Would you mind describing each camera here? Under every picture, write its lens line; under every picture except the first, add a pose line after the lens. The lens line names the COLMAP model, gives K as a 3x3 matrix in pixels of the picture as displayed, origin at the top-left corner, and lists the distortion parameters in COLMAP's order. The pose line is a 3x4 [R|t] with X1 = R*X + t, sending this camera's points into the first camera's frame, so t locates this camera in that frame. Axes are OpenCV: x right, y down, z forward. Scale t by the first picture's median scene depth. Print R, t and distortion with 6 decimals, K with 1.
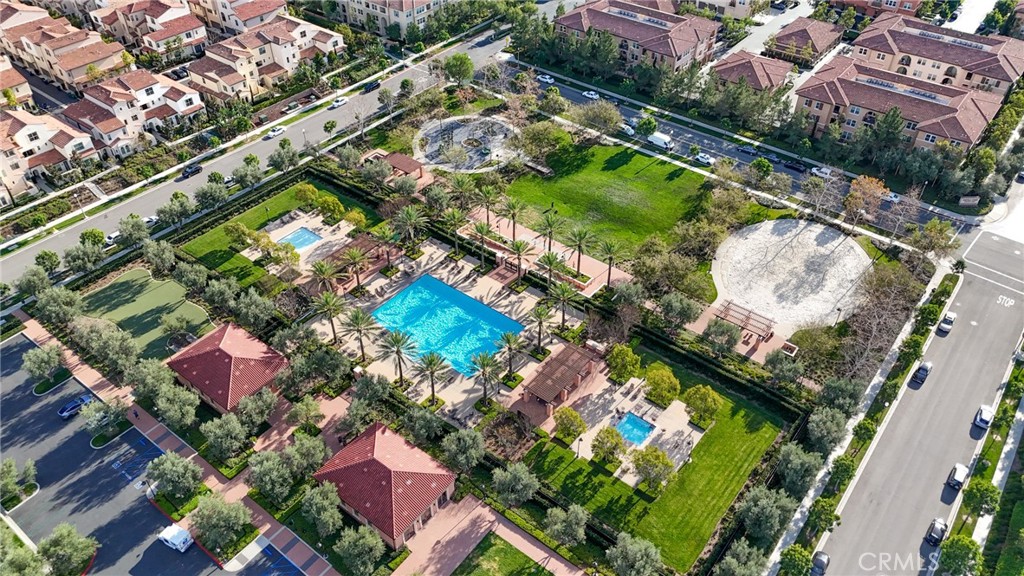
lens RADIAL K [[759.9, 0, 512.0], [0, 759.9, 288.0], [0, 0, 1]] dist [0.001408, 0.000239]
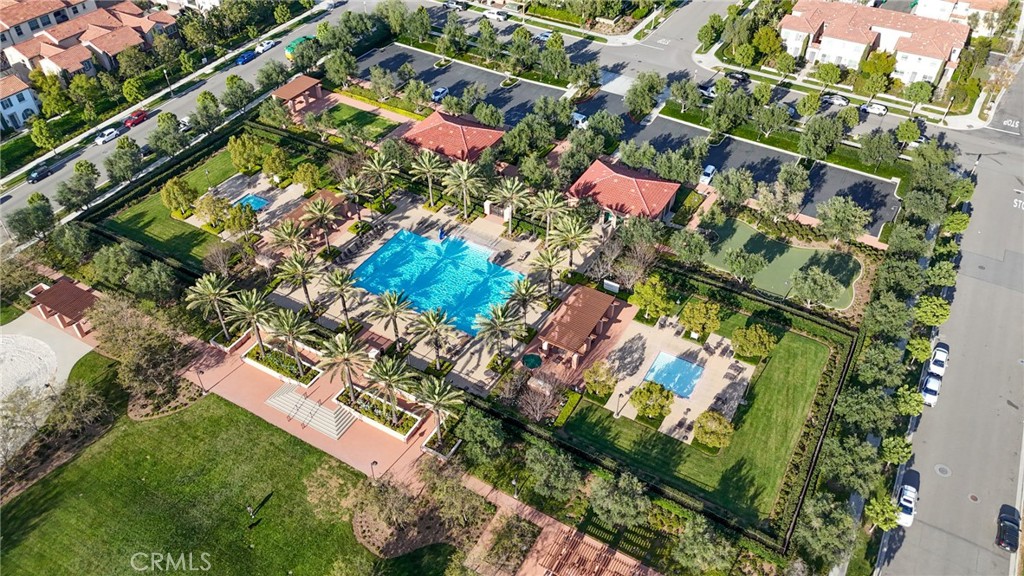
lens RADIAL K [[759.9, 0, 512.0], [0, 759.9, 288.0], [0, 0, 1]] dist [0.001408, 0.000239]
pose [[-0.989505, 0.085169, -0.116728, -0.067165], [-0.103129, 0.149570, 0.983358, -0.794049], [0.101211, 0.985076, -0.139217, 1.105023]]
